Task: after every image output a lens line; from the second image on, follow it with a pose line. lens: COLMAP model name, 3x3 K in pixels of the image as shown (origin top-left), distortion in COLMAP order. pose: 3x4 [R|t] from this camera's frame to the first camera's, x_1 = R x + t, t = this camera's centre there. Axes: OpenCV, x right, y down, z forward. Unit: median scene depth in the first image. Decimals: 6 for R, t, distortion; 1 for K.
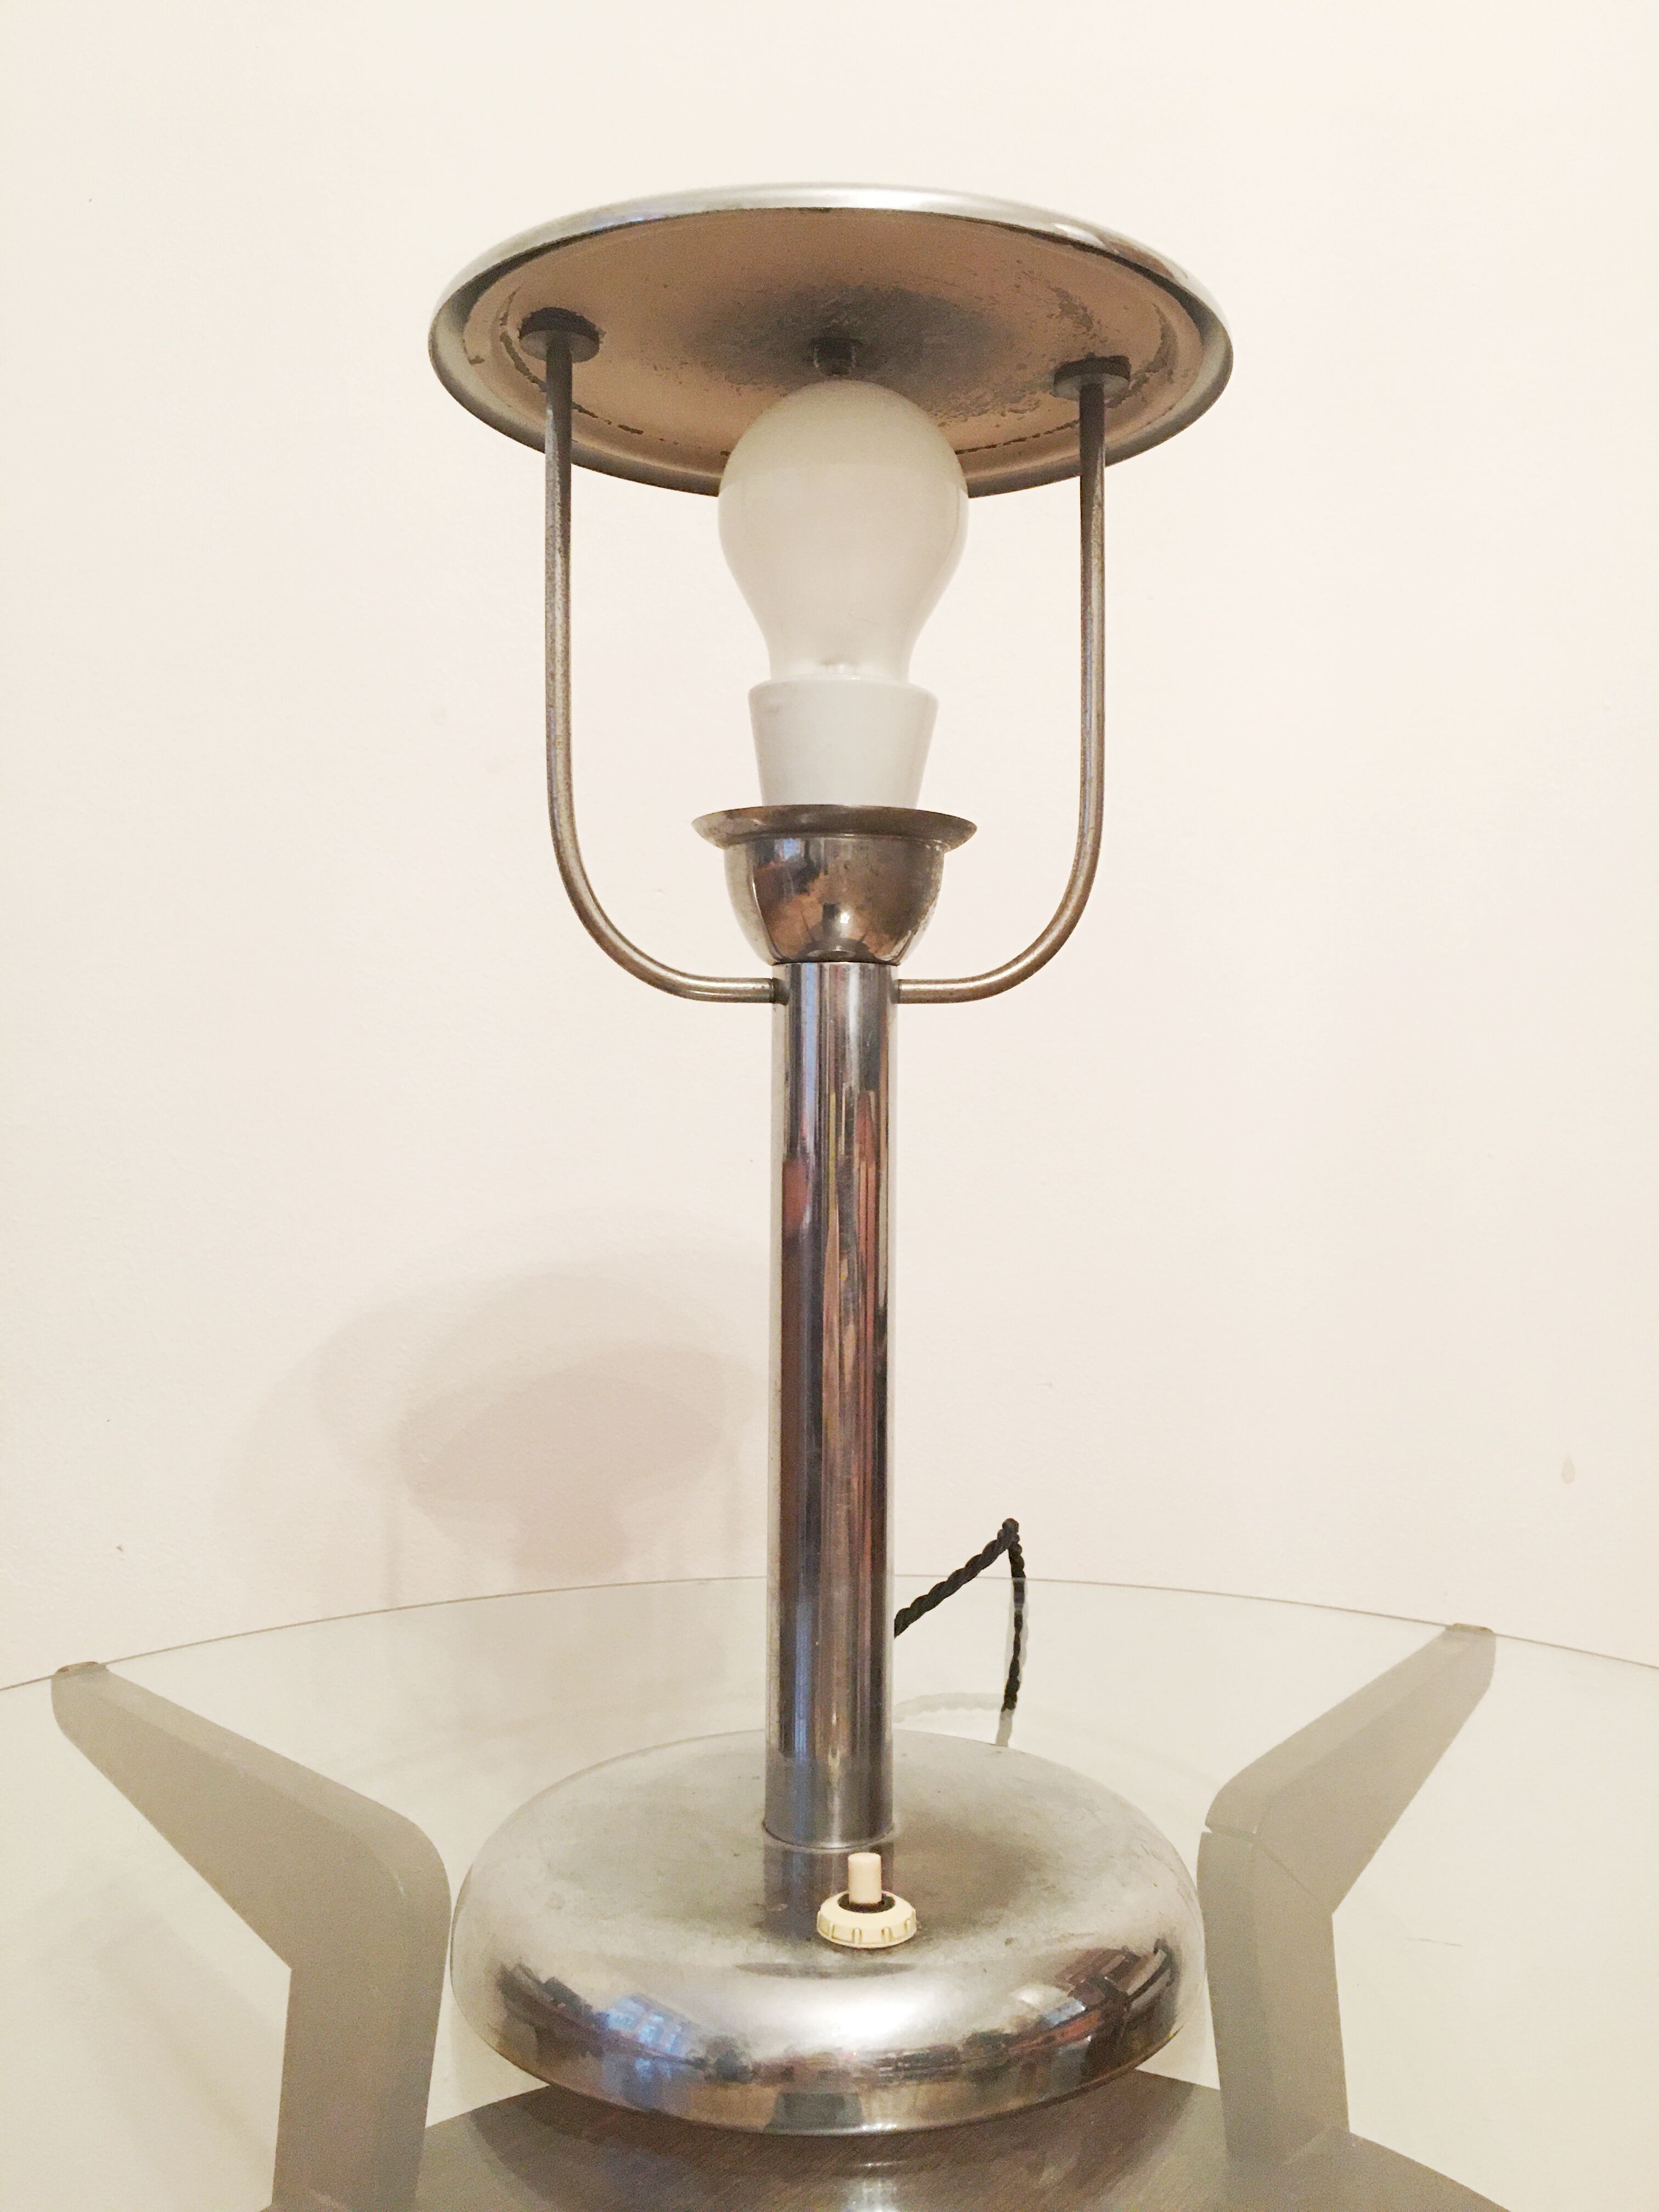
lens RADIAL K [[1902.5, 0, 824.1], [0, 1902.5, 1098.9], [0, 0, 1]] dist [0.097735, -0.133554]
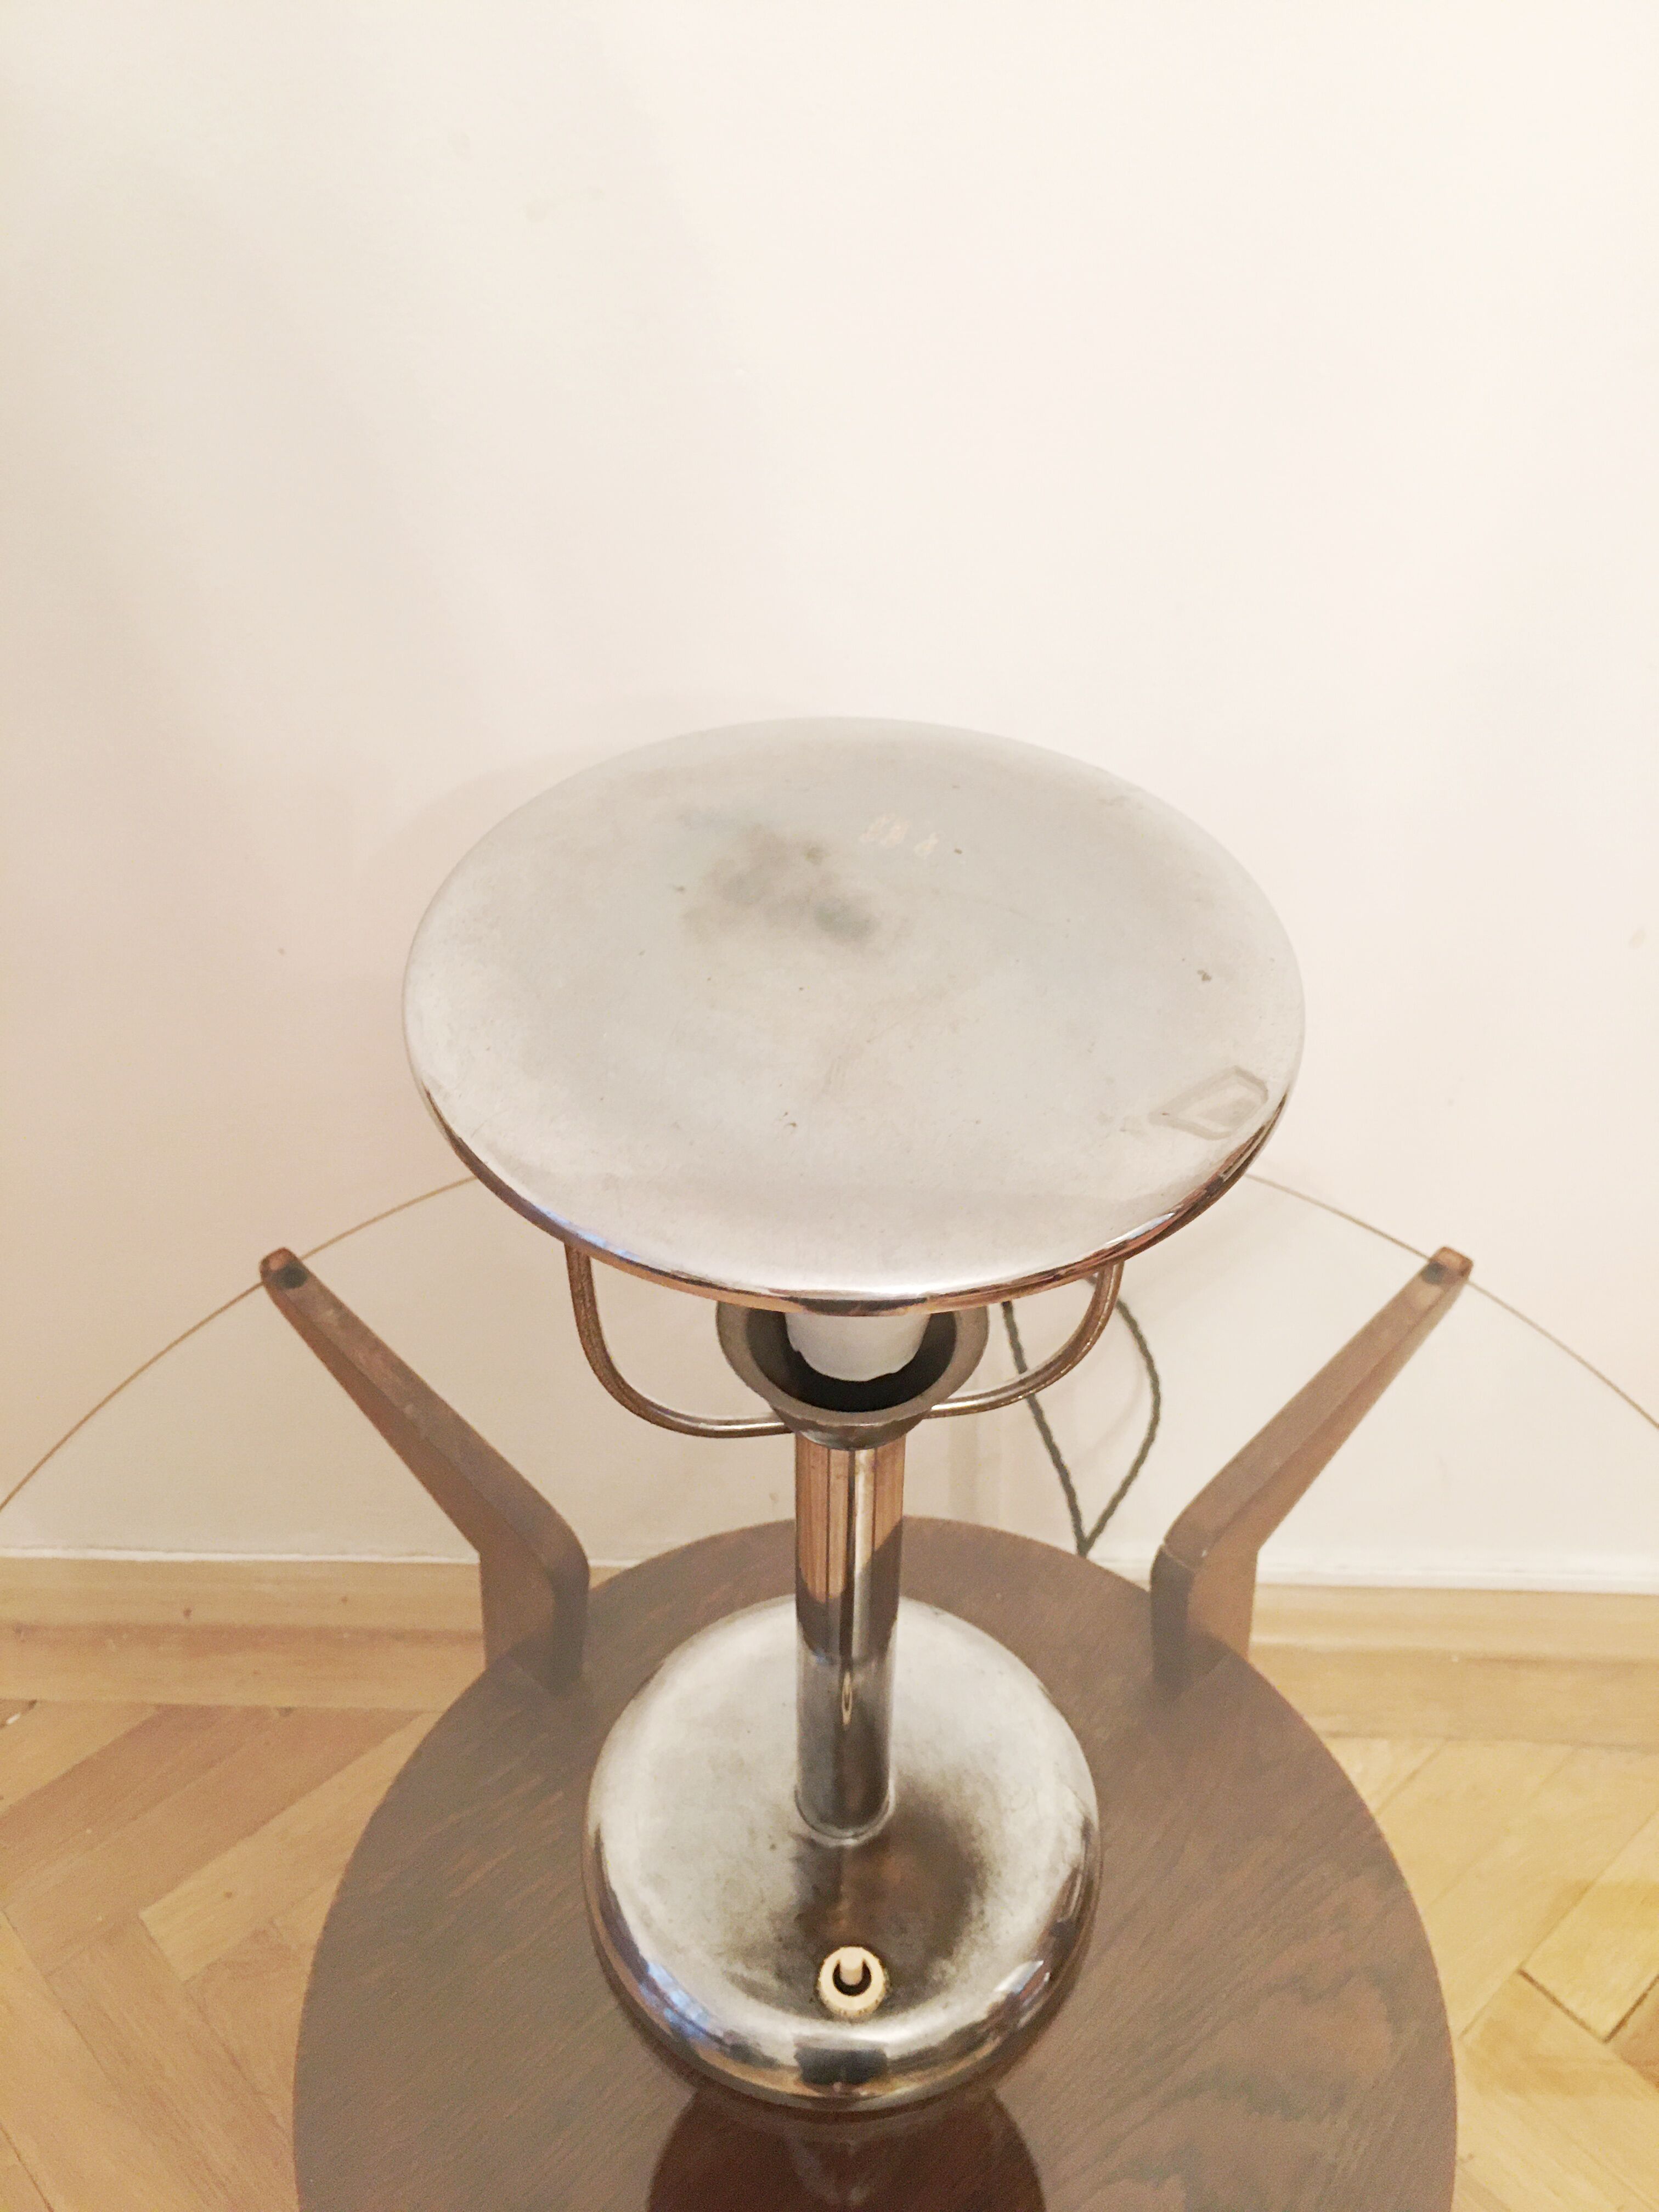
lens RADIAL K [[1902.5, 0, 824.1], [0, 1902.5, 1098.9], [0, 0, 1]] dist [0.097735, -0.133554]
pose [[0.996294, 0.056255, -0.065062, 0.051640], [0.002720, 0.735464, 0.677558, -0.945604], [0.085967, -0.675224, 0.732586, 0.320936]]
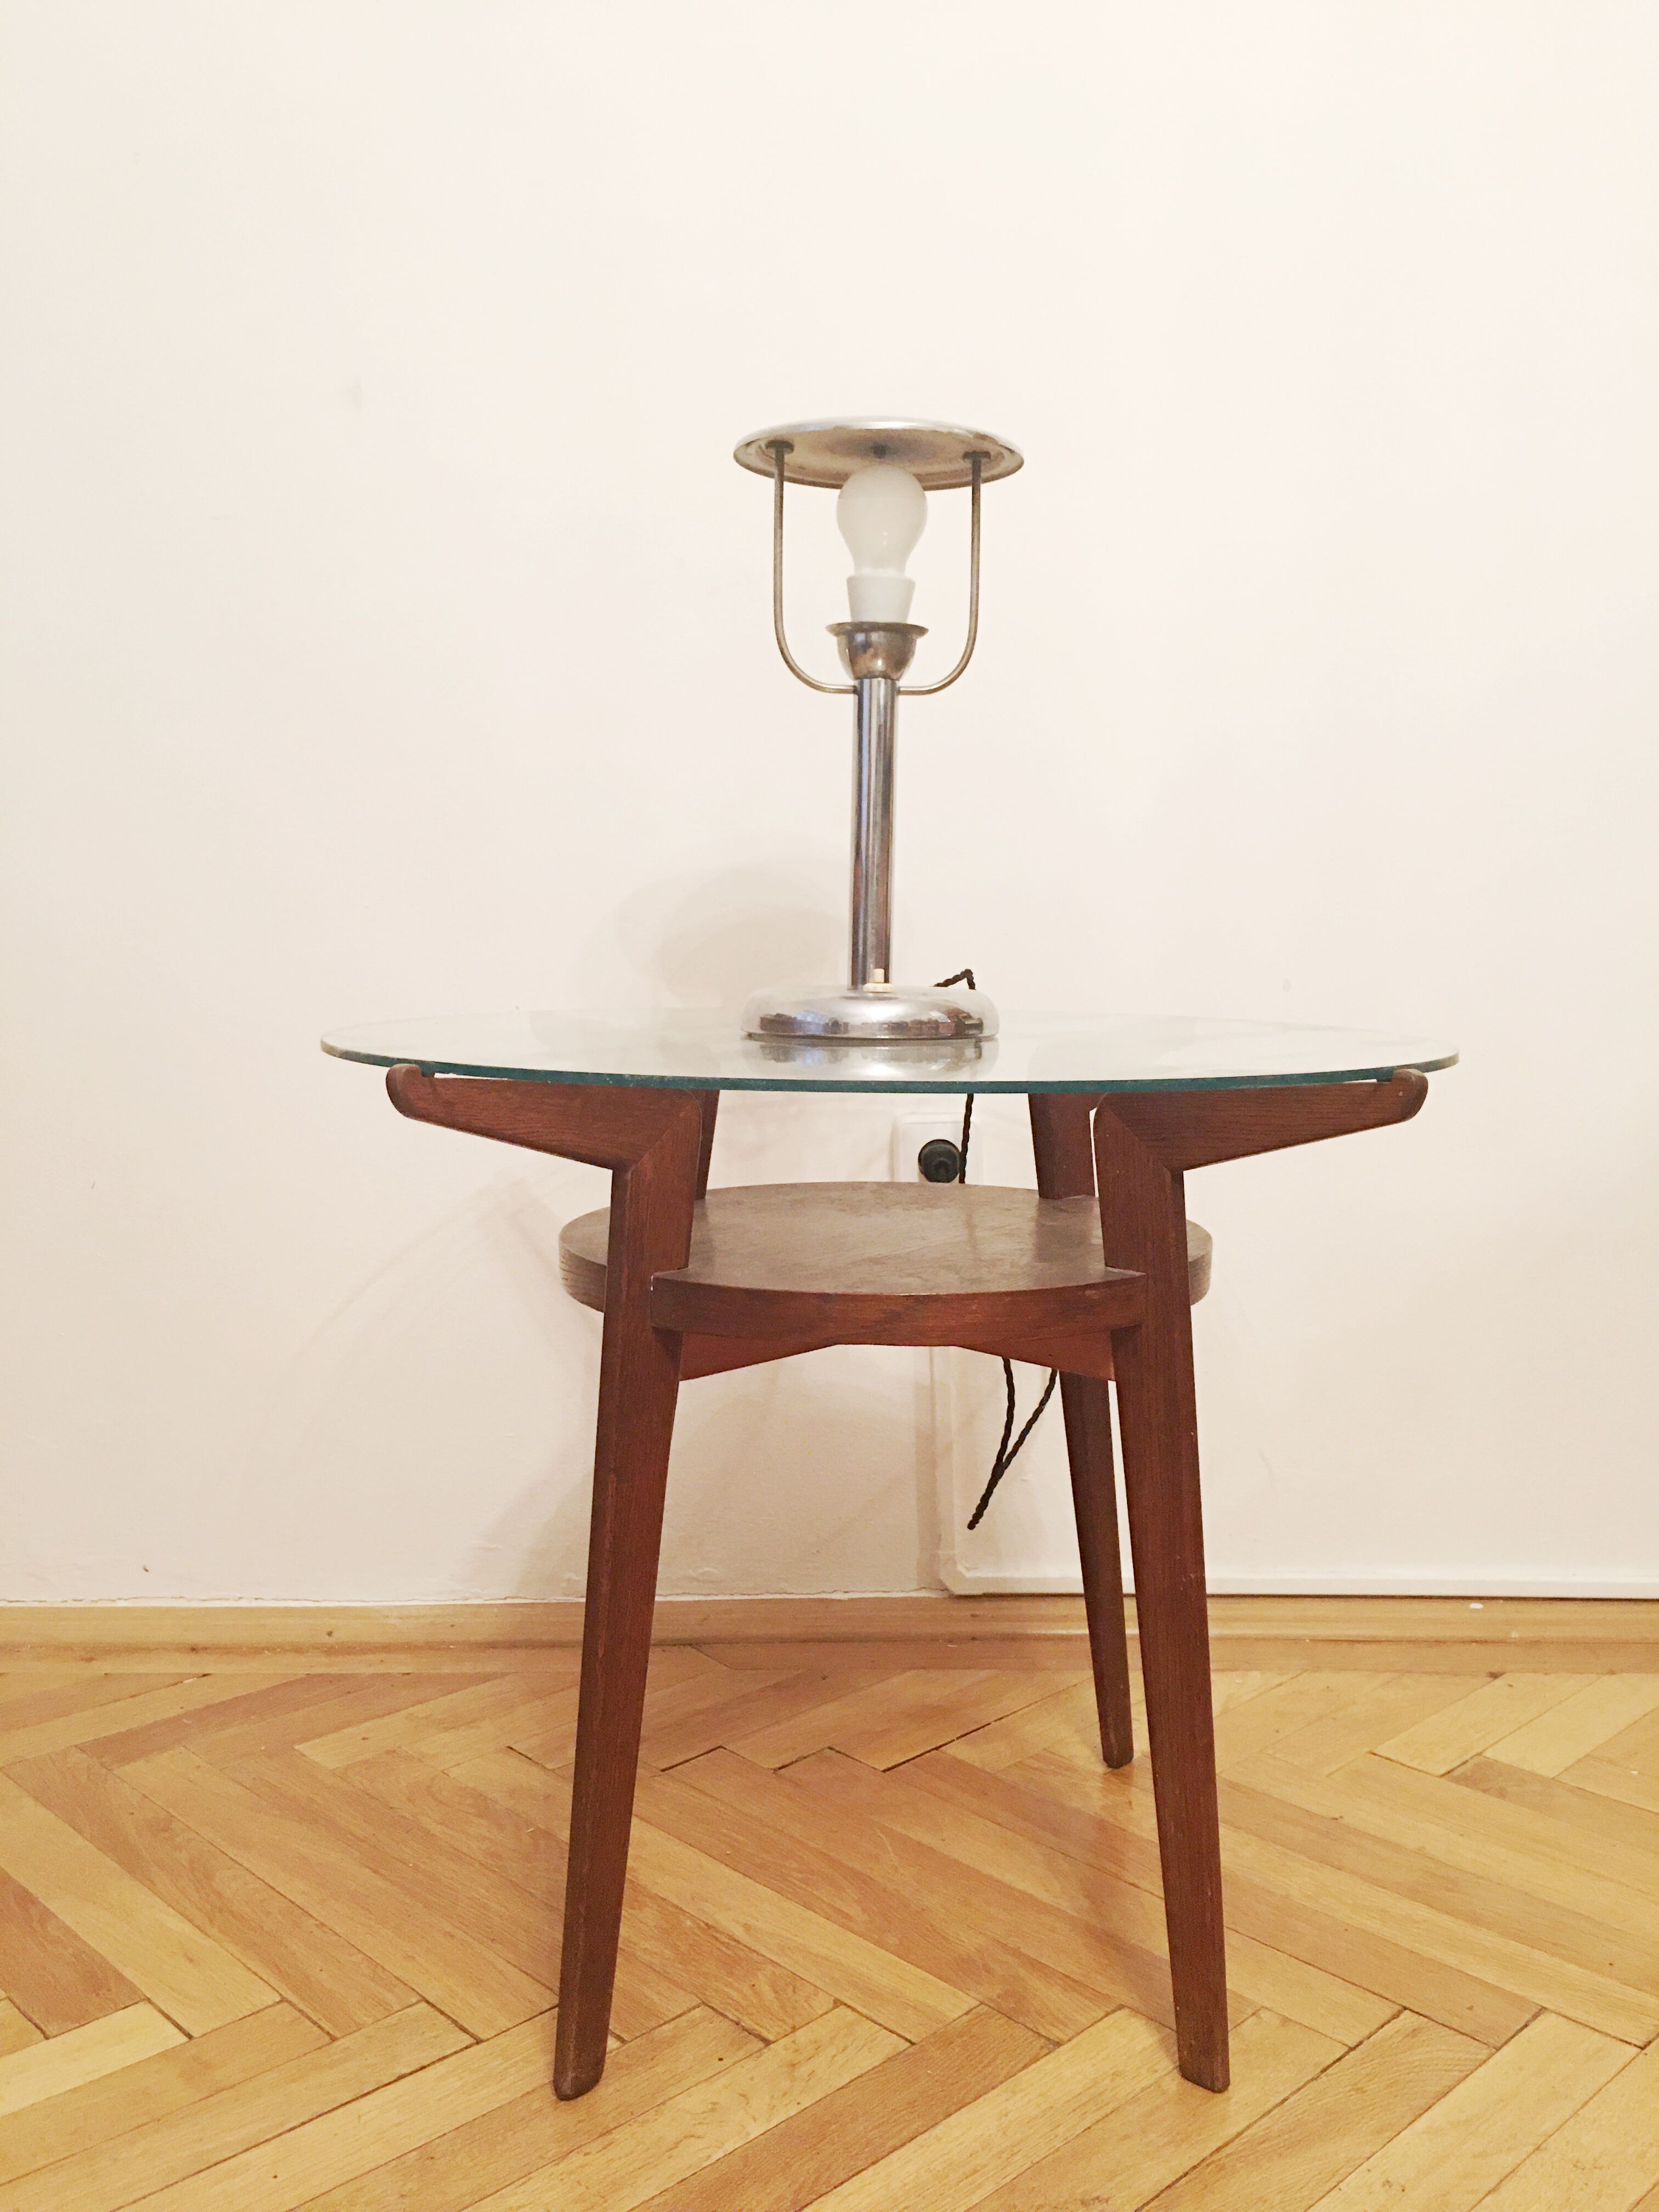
lens RADIAL K [[1894.9, 0, 829.5], [0, 1894.9, 1106.0], [0, 0, 1]] dist [0.107269, -0.178098]
pose [[0.998796, 0.015161, -0.046647, 0.076351], [-0.010281, 0.994615, 0.103124, 0.260318], [0.047959, -0.102521, 0.993574, -1.819926]]
